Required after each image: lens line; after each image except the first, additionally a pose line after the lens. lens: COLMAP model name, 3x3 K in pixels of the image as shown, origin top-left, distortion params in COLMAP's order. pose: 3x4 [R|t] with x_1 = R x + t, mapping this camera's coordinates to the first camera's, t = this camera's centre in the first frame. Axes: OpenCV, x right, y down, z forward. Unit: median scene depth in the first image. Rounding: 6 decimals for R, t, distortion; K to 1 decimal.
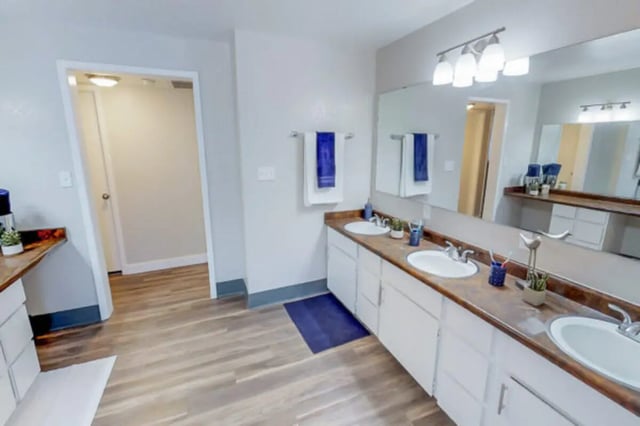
lens RADIAL K [[290.0, 0, 321.1], [0, 290.0, 207.5], [0, 0, 1]] dist [-0.000267, -0.000350]
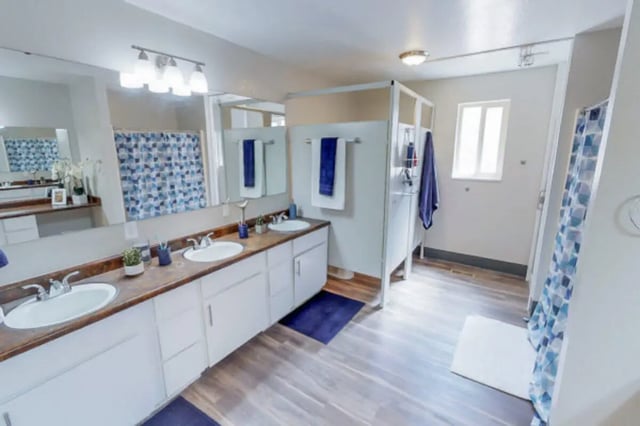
lens RADIAL K [[290.0, 0, 318.1], [0, 290.0, 211.0], [0, 0, 1]] dist [-0.000267, -0.000350]
pose [[-0.547746, -0.177258, 0.817652, -0.755857], [0.184563, 0.927622, 0.324738, -0.266961], [-0.816034, 0.328782, -0.475385, 1.199756]]
